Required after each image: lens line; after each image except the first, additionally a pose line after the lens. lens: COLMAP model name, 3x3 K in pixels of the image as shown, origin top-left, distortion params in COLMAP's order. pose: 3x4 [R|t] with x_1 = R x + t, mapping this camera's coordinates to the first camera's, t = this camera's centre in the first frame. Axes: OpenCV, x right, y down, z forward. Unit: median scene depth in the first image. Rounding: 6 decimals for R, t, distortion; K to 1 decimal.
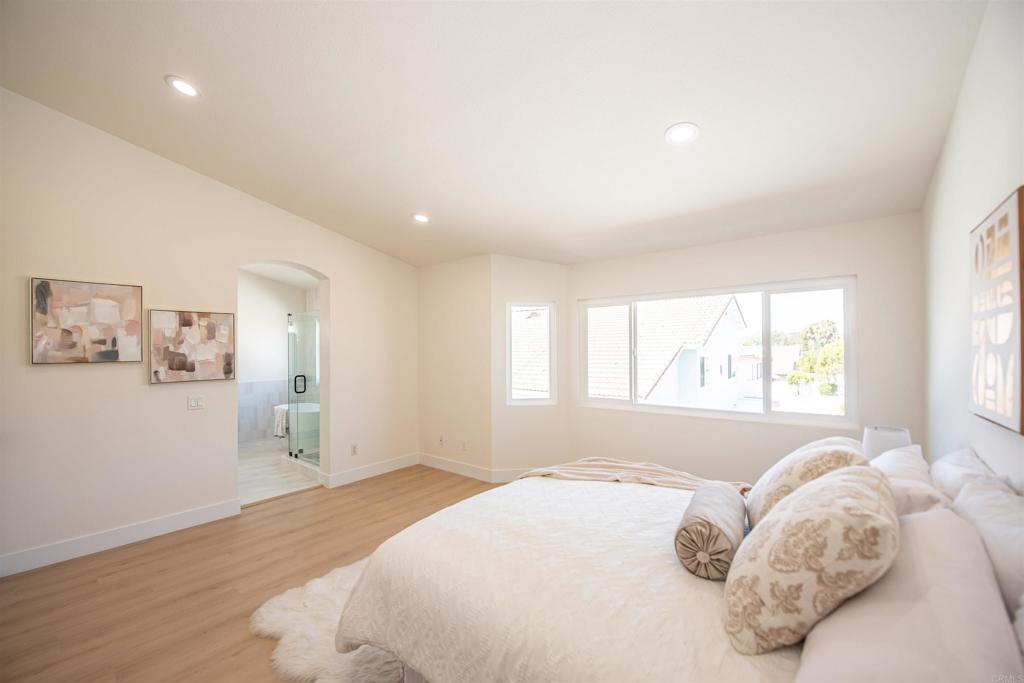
lens RADIAL K [[408.7, 0, 507.8], [0, 408.7, 346.4], [0, 0, 1]] dist [-0.018508, -0.000515]
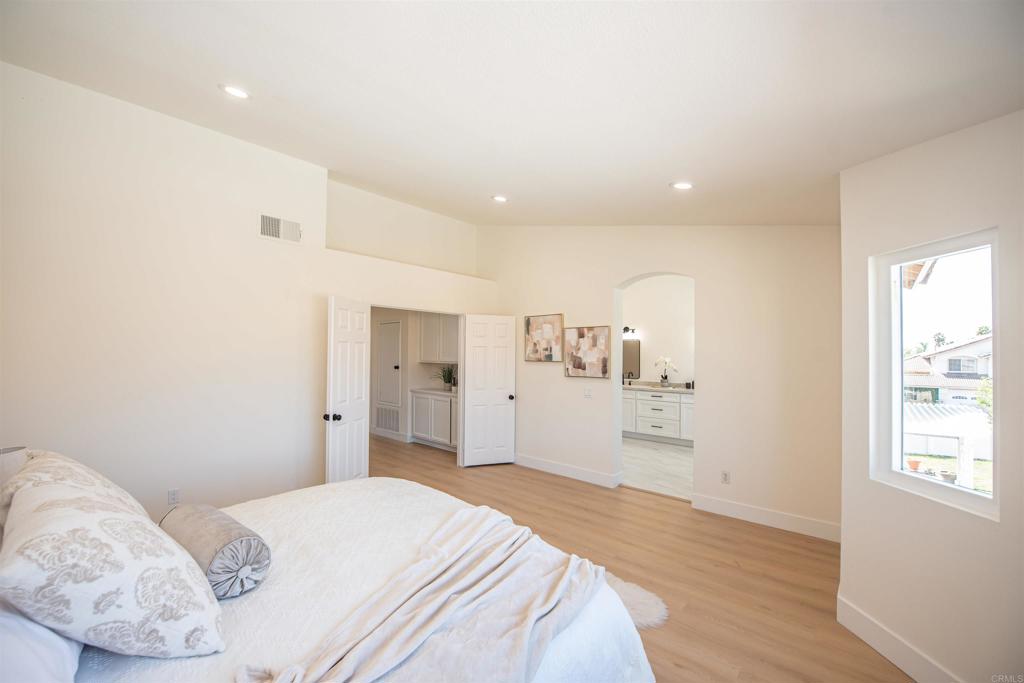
lens RADIAL K [[408.7, 0, 507.8], [0, 408.7, 346.4], [0, 0, 1]] dist [-0.018508, -0.000515]
pose [[-0.059211, -0.012357, -0.998169, 0.660805], [-0.003152, 0.999921, -0.012192, -0.001556], [0.998241, 0.002424, -0.059245, 0.835084]]
